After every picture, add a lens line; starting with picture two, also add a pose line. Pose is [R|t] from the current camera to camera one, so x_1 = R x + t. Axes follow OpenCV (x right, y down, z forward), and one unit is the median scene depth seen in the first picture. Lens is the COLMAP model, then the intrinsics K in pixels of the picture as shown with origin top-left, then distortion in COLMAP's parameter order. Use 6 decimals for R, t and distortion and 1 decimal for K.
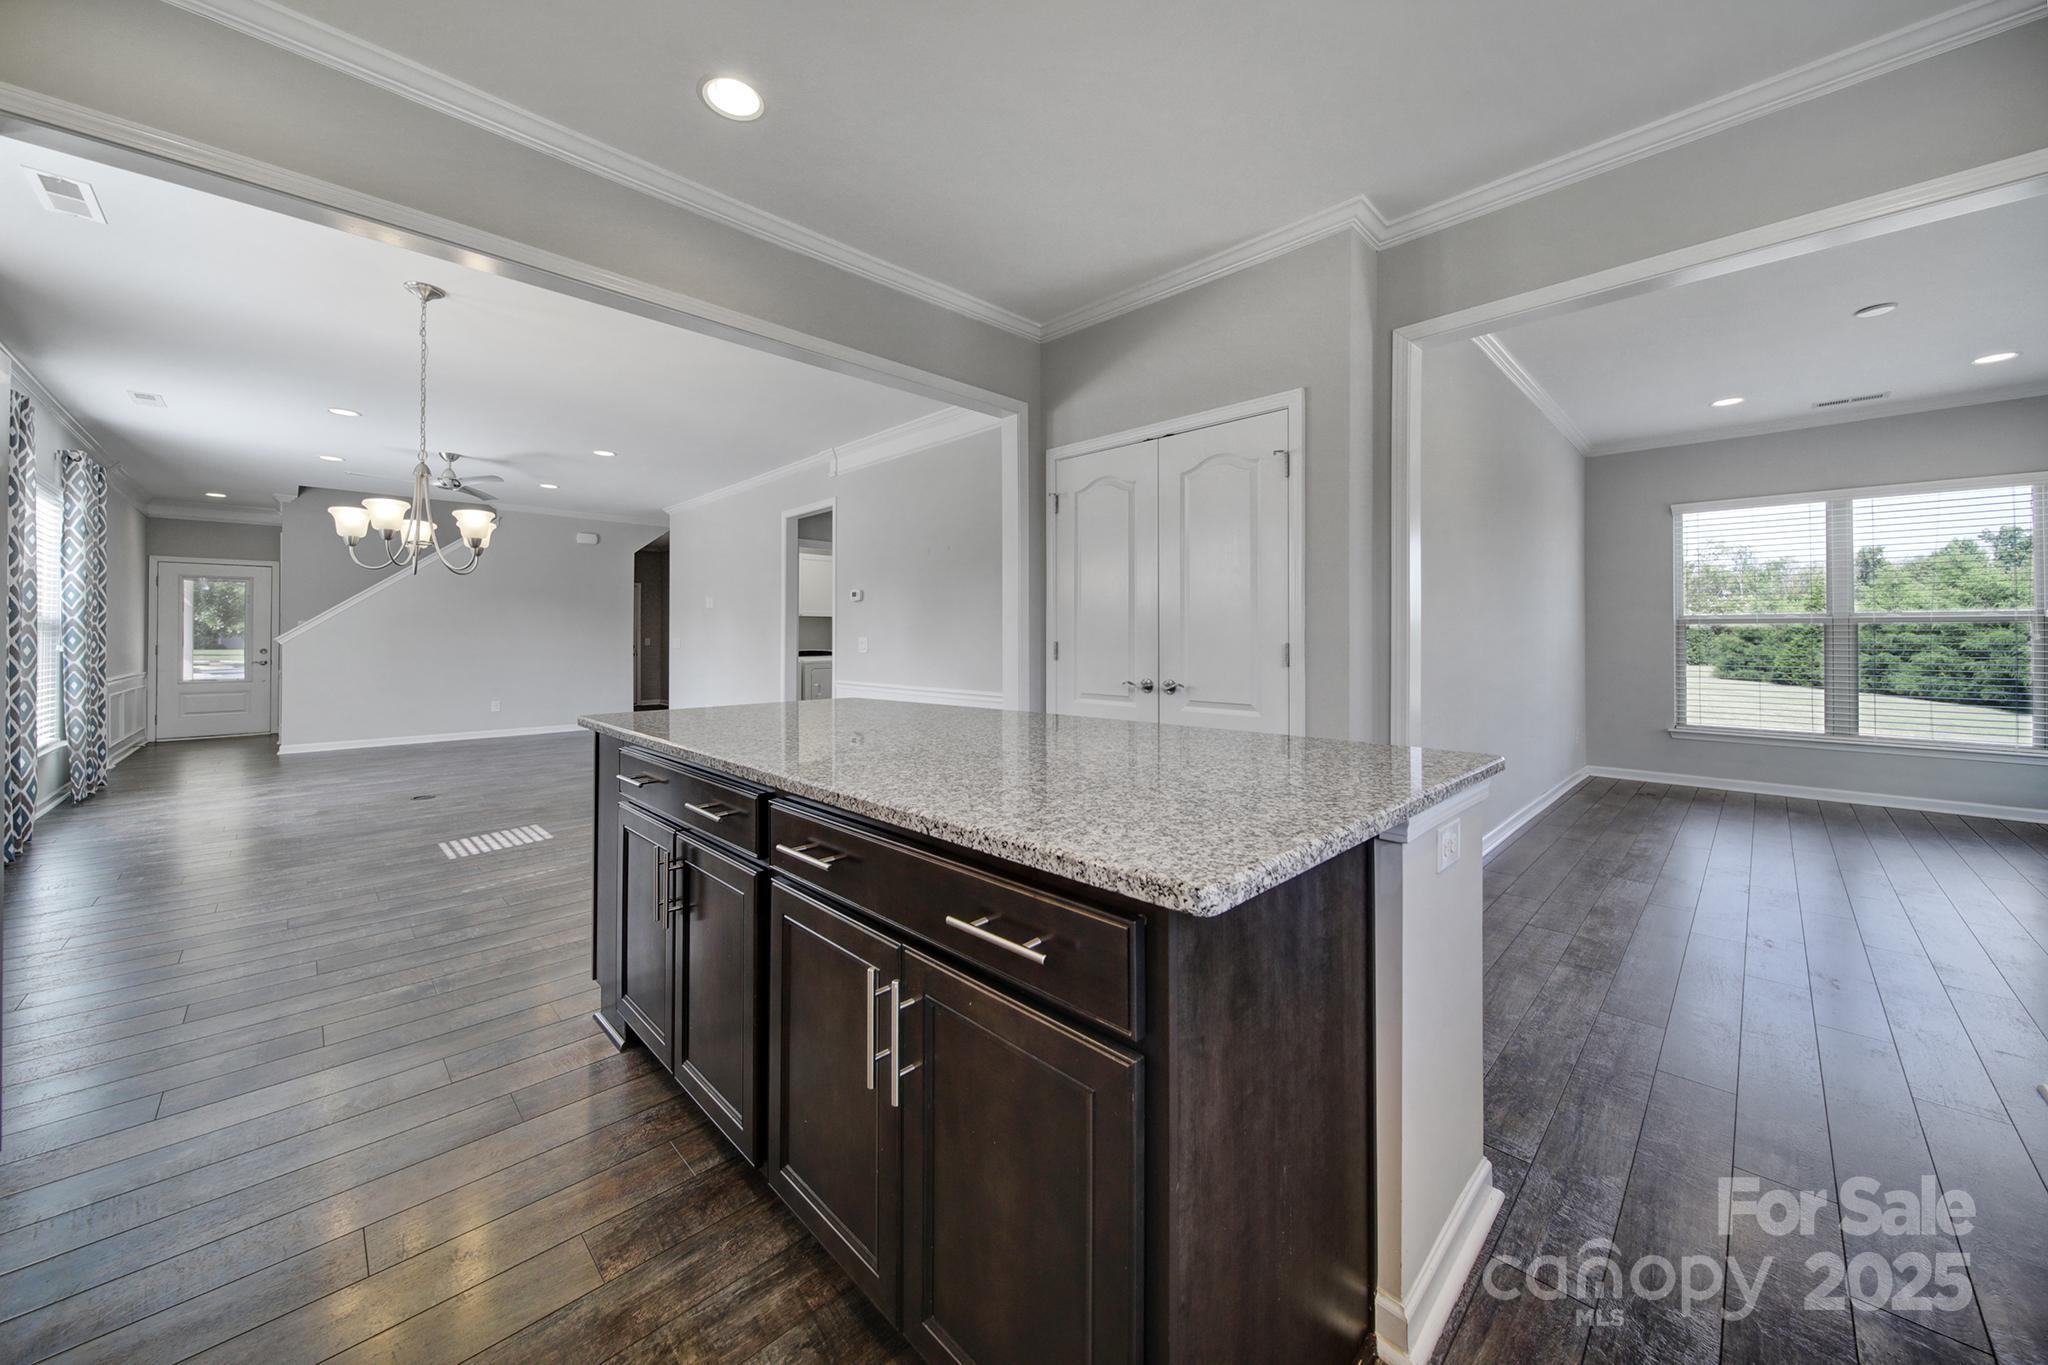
lens RADIAL K [[723.6, 0, 1029.9], [0, 723.6, 631.7], [0, 0, 1]] dist [0.000817, -0.001596]
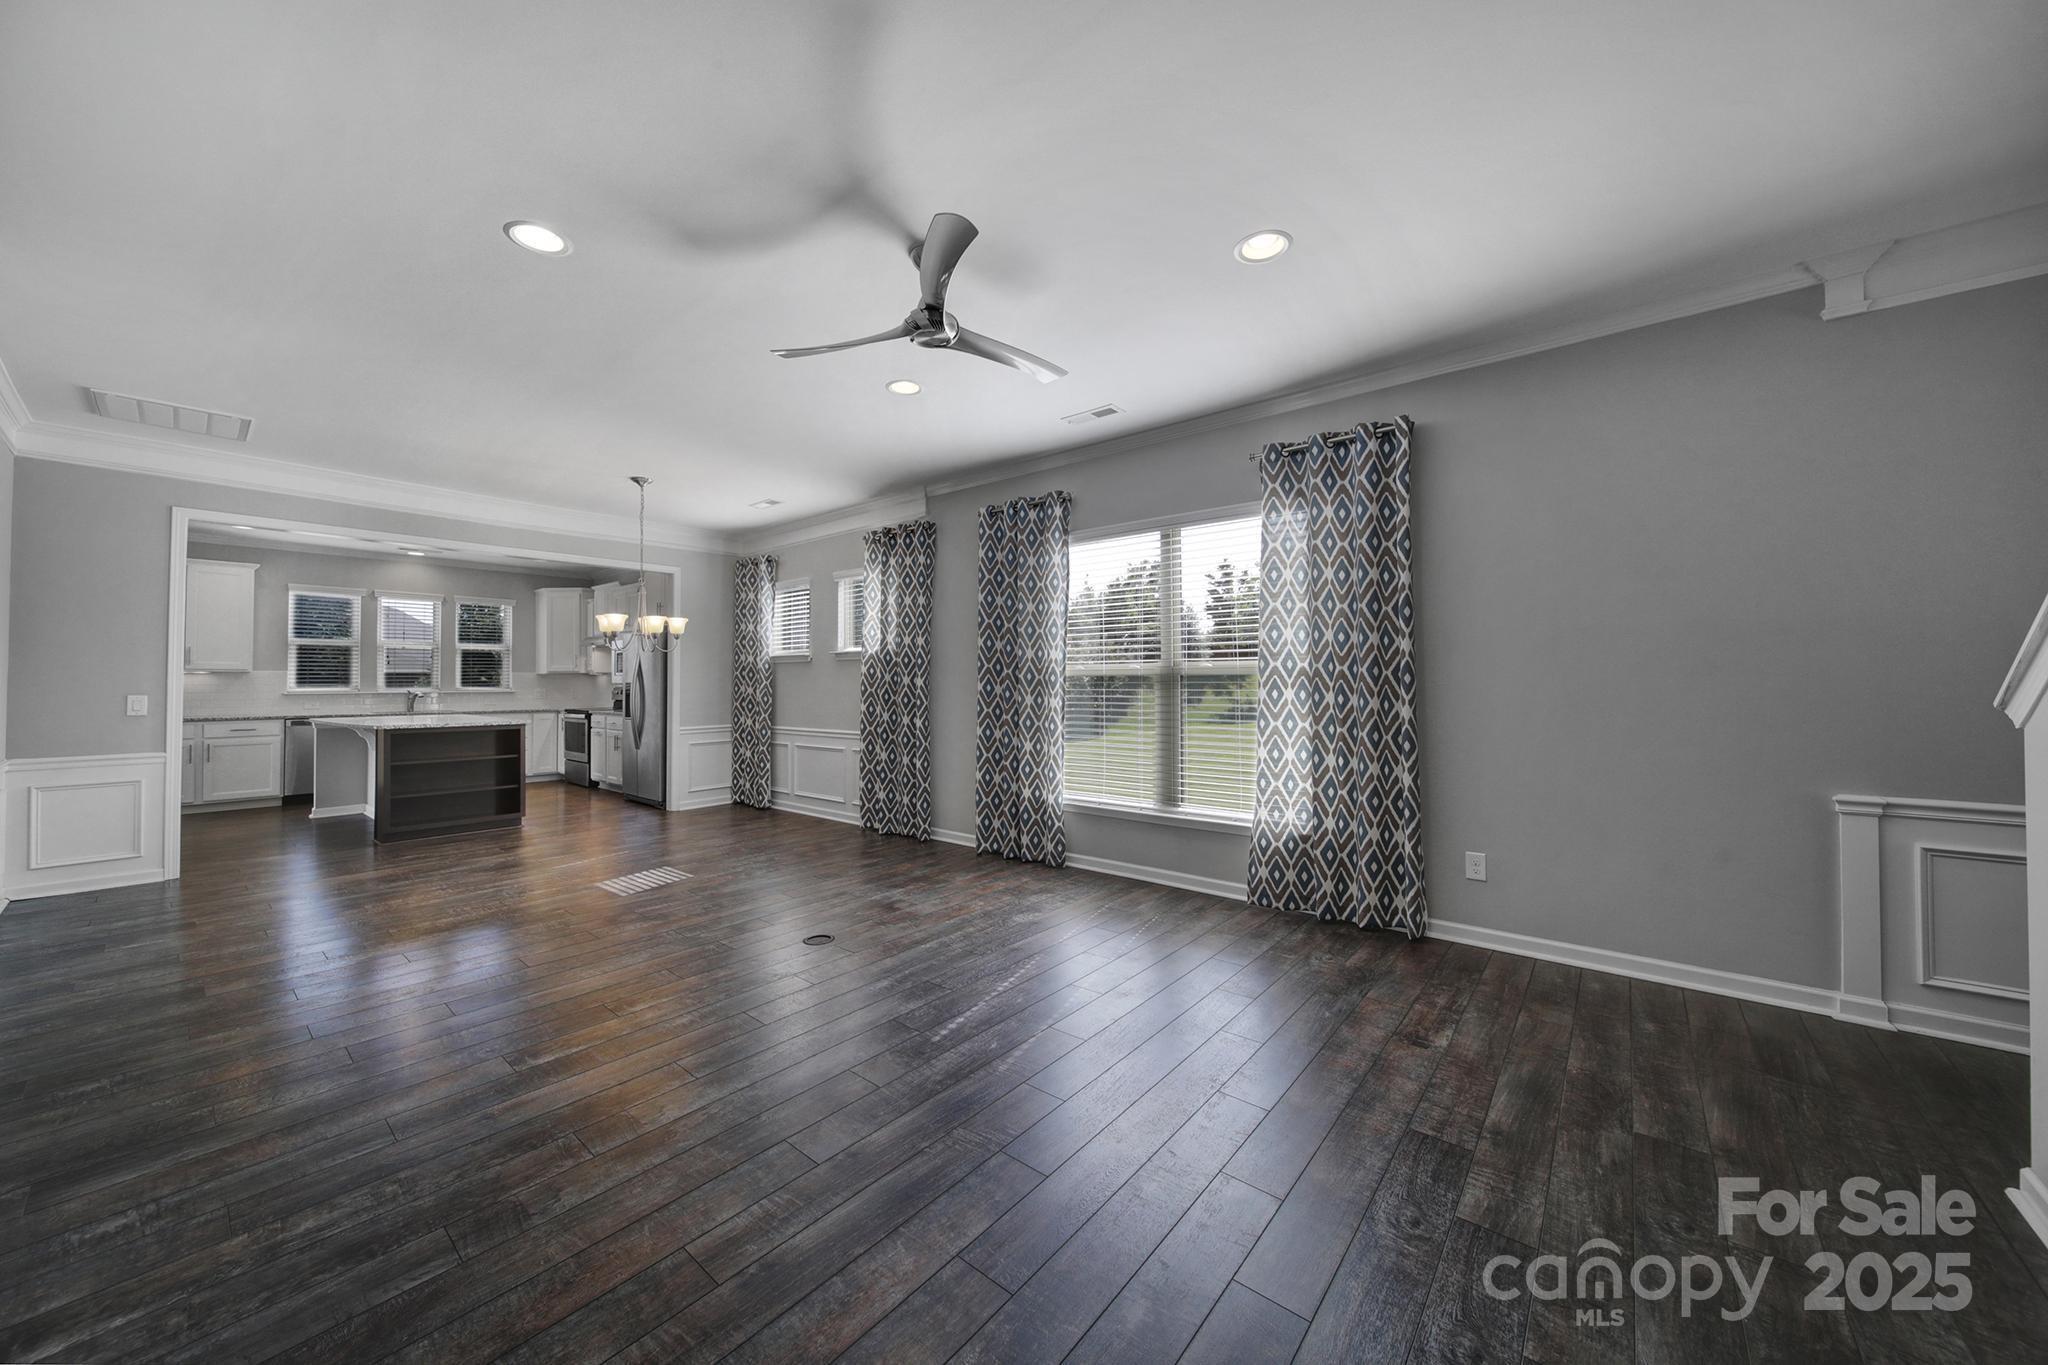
lens RADIAL K [[723.6, 0, 1022.5], [0, 723.6, 671.7], [0, 0, 1]] dist [0.000817, -0.001596]
pose [[-0.996891, 0.003531, -0.078711, -0.643501], [0.005350, 0.999723, -0.022909, 0.002144], [0.078609, -0.023259, -0.996634, 1.106290]]
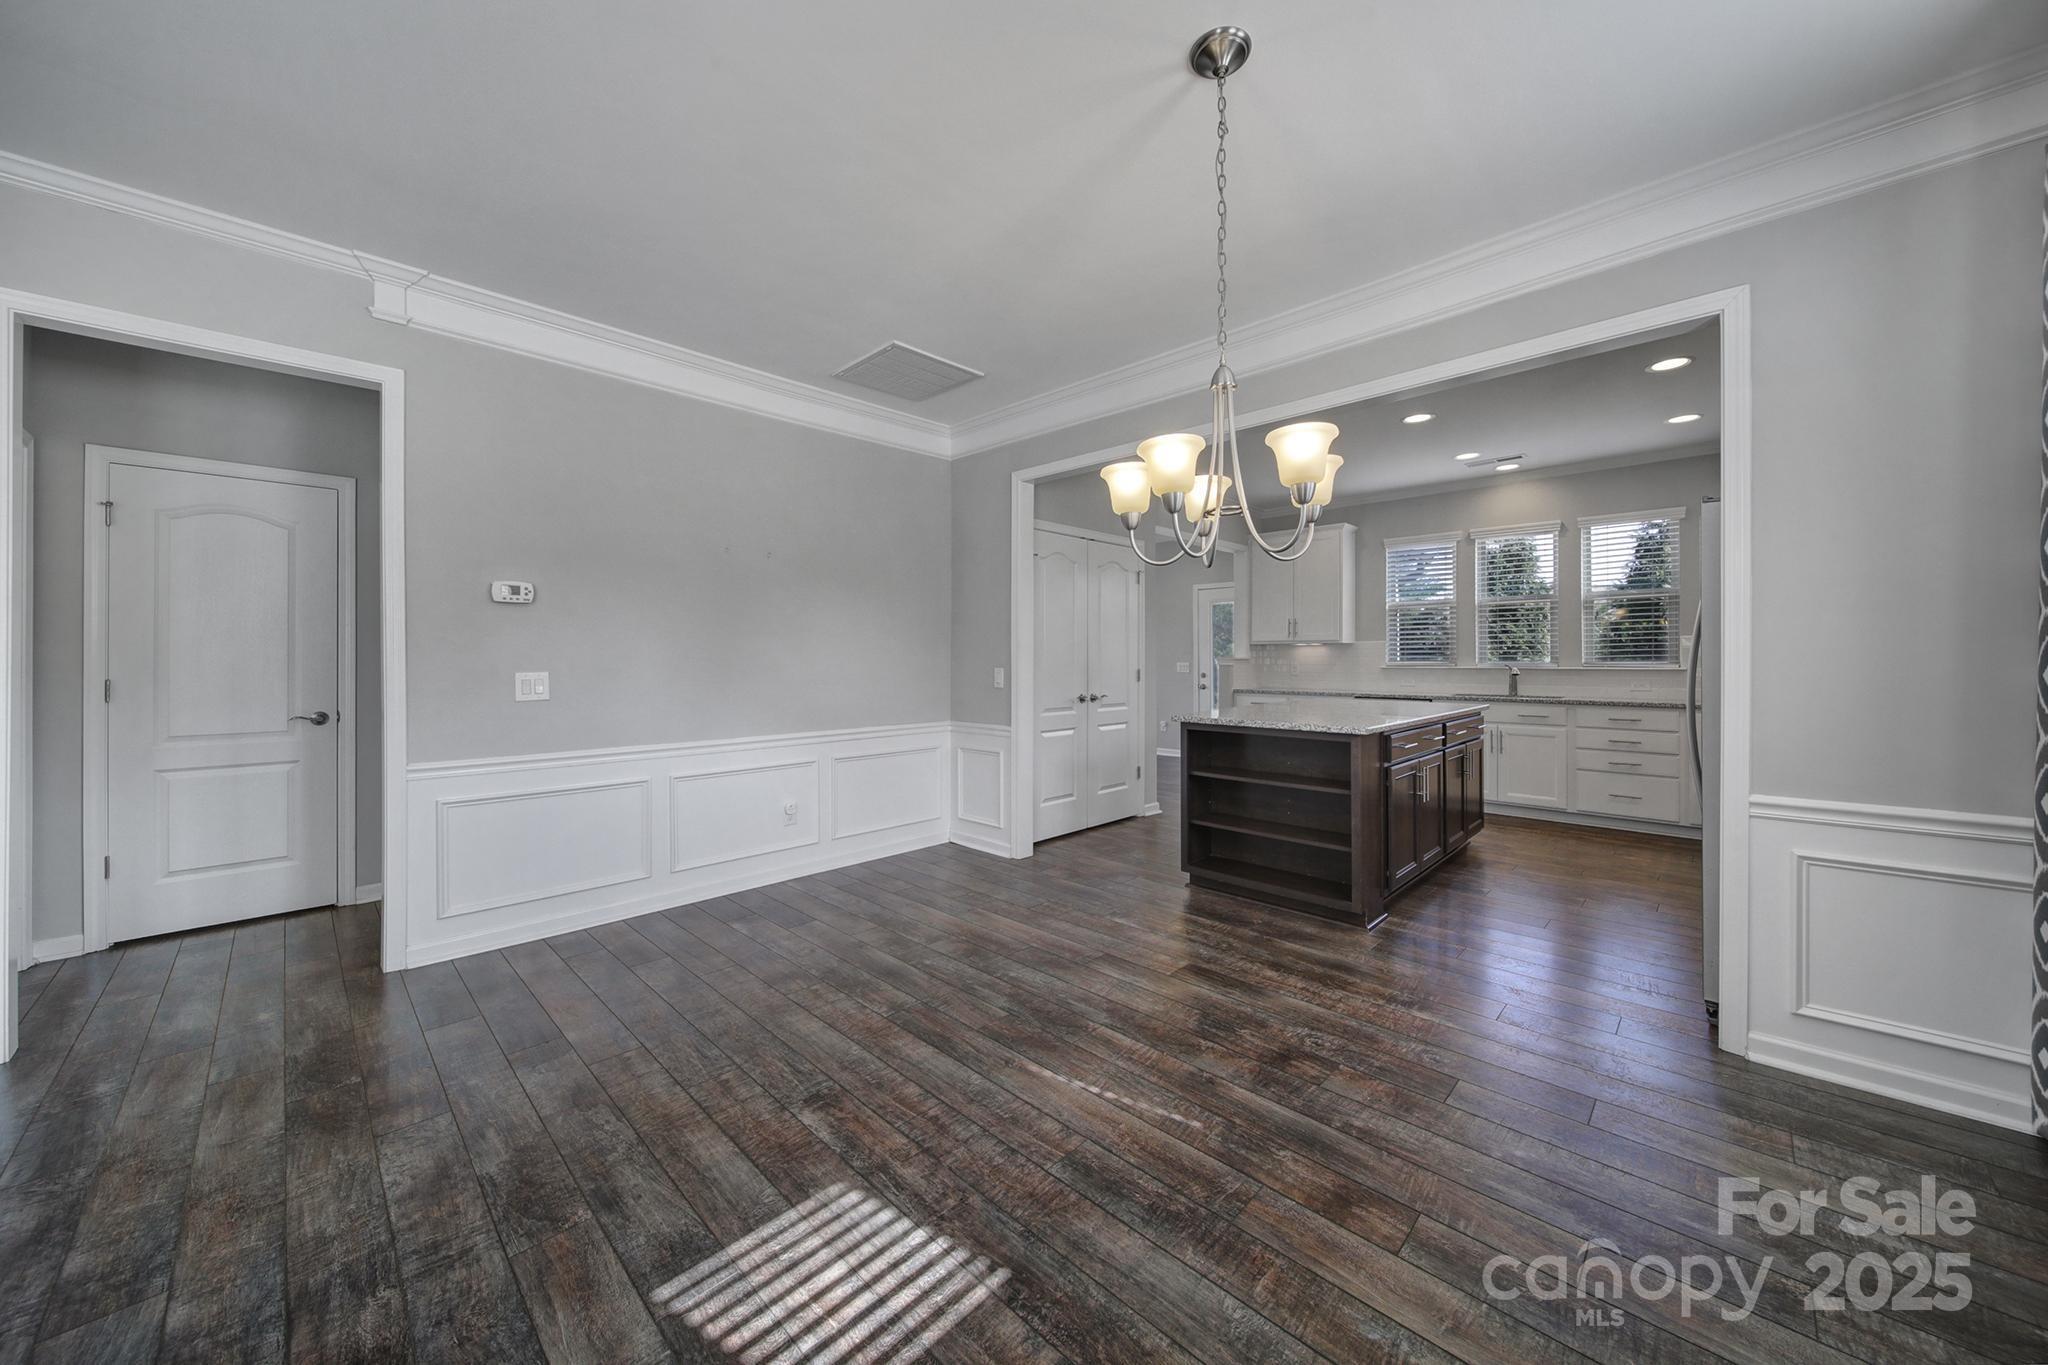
lens RADIAL K [[723.6, 0, 1030.5], [0, 723.6, 661.6], [0, 0, 1]] dist [0.000817, -0.001596]
pose [[-0.009075, -0.002238, 0.999956, -0.569982], [-0.004333, 0.999988, 0.002199, -0.002497], [-0.999949, -0.004313, -0.009084, 0.471958]]
